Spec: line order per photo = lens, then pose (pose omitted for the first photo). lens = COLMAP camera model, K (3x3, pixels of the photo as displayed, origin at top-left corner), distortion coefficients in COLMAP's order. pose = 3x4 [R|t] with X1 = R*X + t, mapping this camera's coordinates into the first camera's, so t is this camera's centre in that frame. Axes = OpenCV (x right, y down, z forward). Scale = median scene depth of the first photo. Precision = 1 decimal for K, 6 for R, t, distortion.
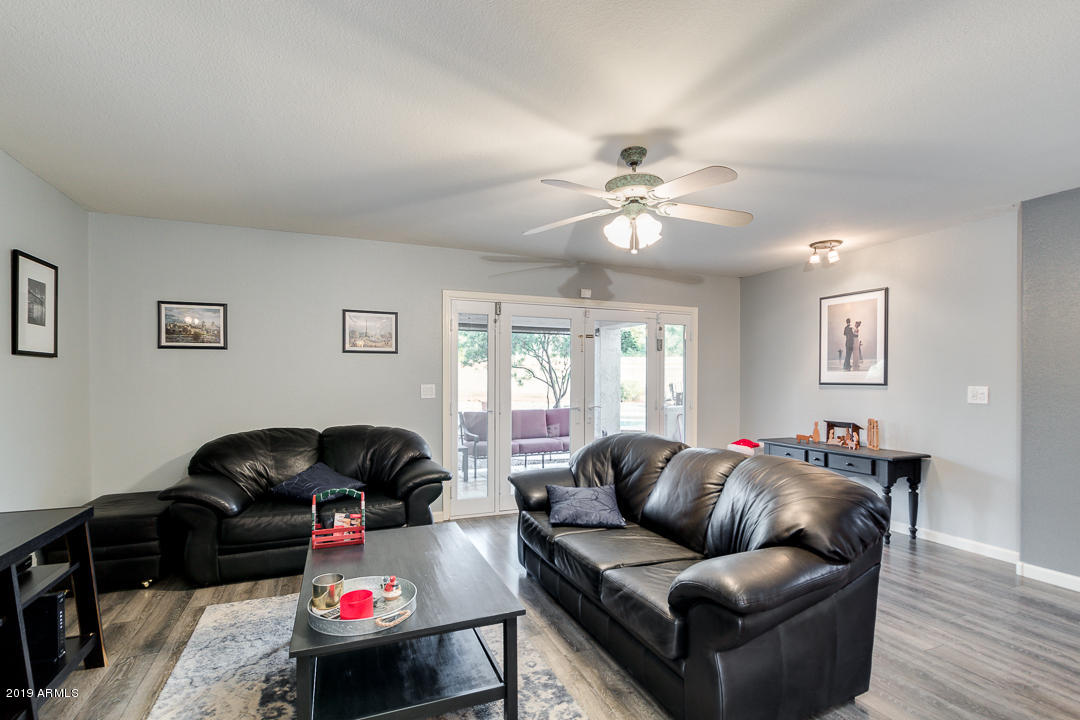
lens RADIAL K [[512.9, 0, 540.4], [0, 512.9, 382.1], [0, 0, 1]] dist [0.009084, -0.001167]
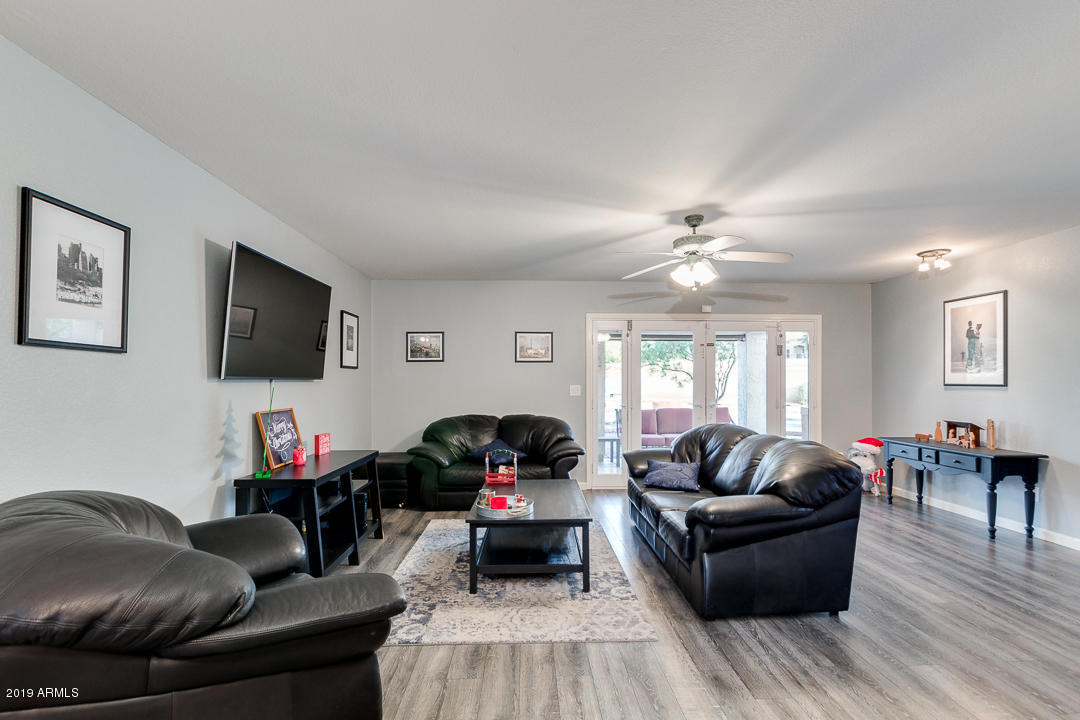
lens RADIAL K [[498.8, 0, 545.2], [0, 498.8, 376.8], [0, 0, 1]] dist [0.010692, -0.000016]
pose [[0.936001, -0.005298, -0.351957, 0.198502], [-0.000114, 0.999882, -0.015356, 0.003412], [0.351997, 0.014414, 0.935890, -0.287580]]
